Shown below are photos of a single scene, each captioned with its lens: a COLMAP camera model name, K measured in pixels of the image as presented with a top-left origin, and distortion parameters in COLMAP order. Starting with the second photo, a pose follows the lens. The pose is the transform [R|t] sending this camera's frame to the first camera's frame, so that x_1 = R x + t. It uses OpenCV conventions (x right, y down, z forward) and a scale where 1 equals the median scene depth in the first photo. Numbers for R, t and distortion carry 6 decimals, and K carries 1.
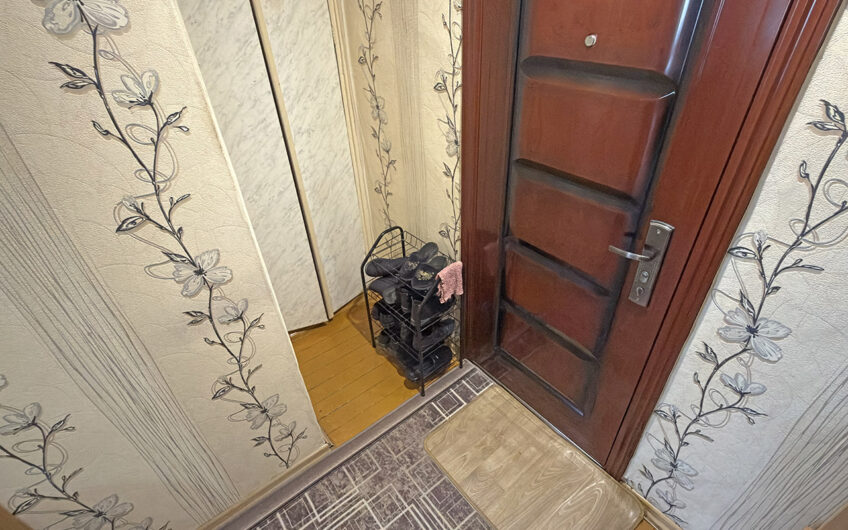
lens RADIAL K [[412.1, 0, 422.7], [0, 412.1, 264.2], [0, 0, 1]] dist [-0.001111, 0.001098]
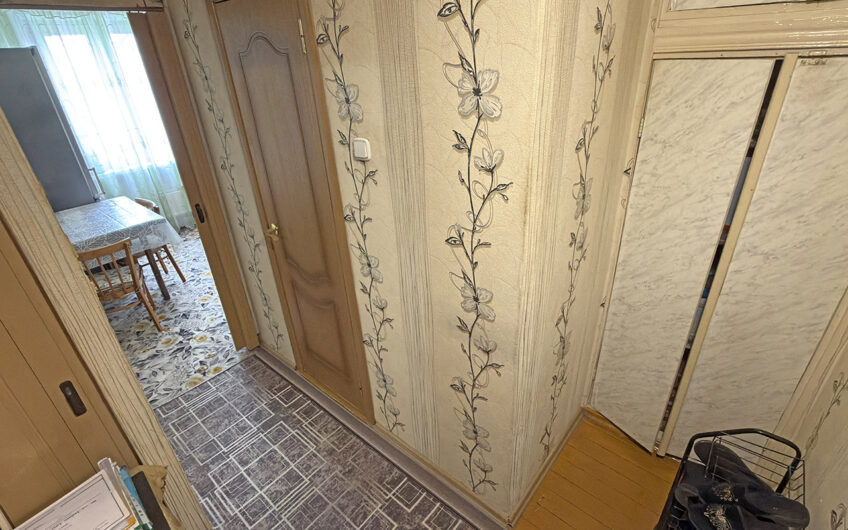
lens RADIAL K [[412.1, 0, 424.6], [0, 412.1, 265.9], [0, 0, 1]] dist [-0.001111, 0.001098]
pose [[0.193757, 0.492603, -0.848411, 0.462805], [-0.539186, 0.775947, 0.327392, -0.420008], [0.819596, 0.394017, 0.415949, 0.372995]]
